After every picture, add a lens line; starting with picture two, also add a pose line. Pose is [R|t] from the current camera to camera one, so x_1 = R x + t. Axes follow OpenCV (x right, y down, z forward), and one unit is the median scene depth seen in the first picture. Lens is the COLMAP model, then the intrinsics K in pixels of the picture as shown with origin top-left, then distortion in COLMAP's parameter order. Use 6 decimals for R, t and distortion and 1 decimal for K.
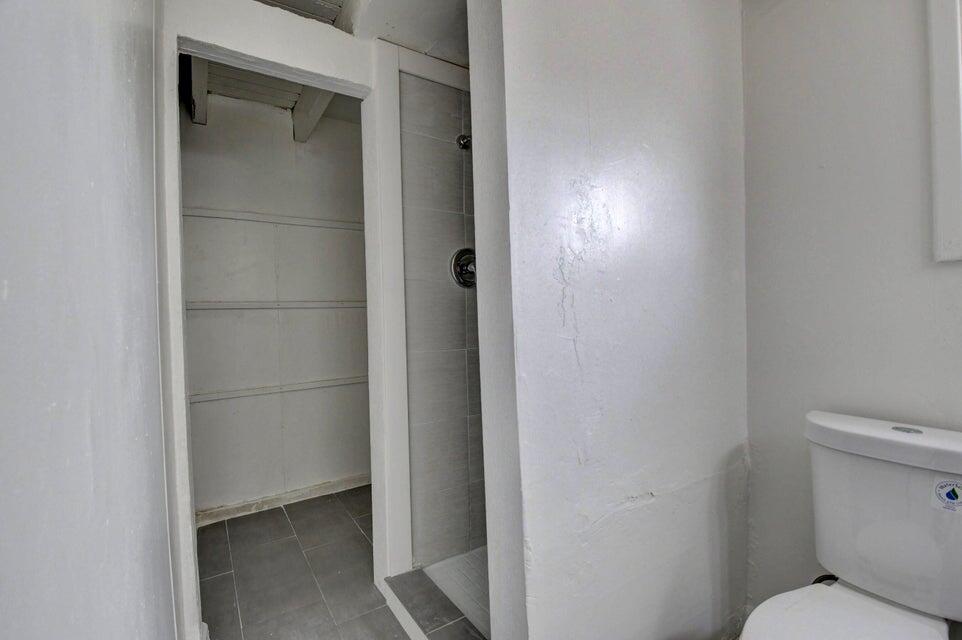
lens RADIAL K [[429.2, 0, 483.4], [0, 429.2, 321.4], [0, 0, 1]] dist [-0.014525, -0.005264]
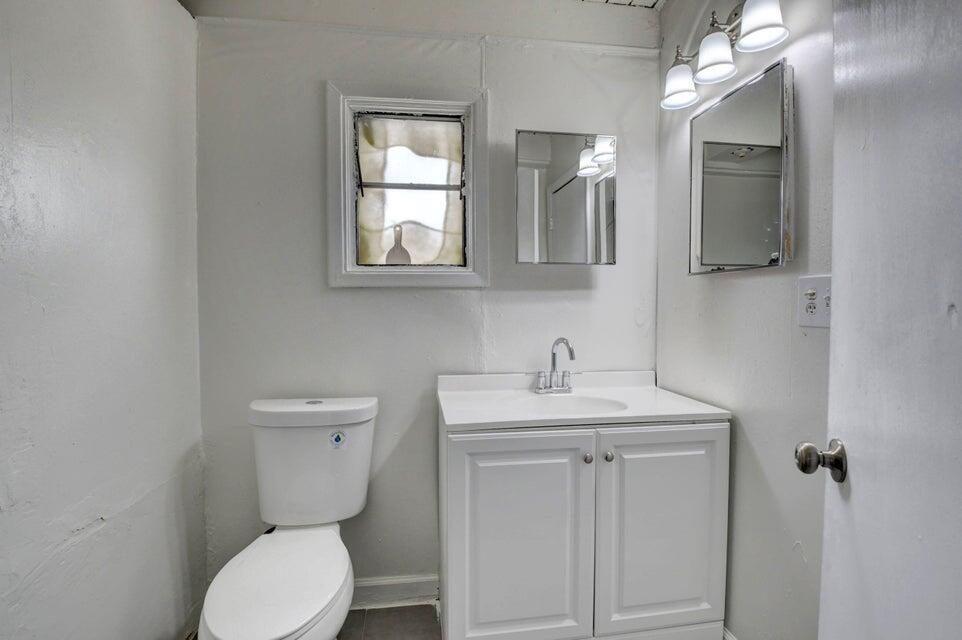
lens RADIAL K [[429.2, 0, 475.5], [0, 429.2, 323.6], [0, 0, 1]] dist [-0.014525, -0.005264]
pose [[0.422602, -0.008495, 0.906276, -0.087519], [0.005015, 0.999963, 0.007035, -0.020269], [-0.906302, 0.001572, 0.422629, -0.119286]]
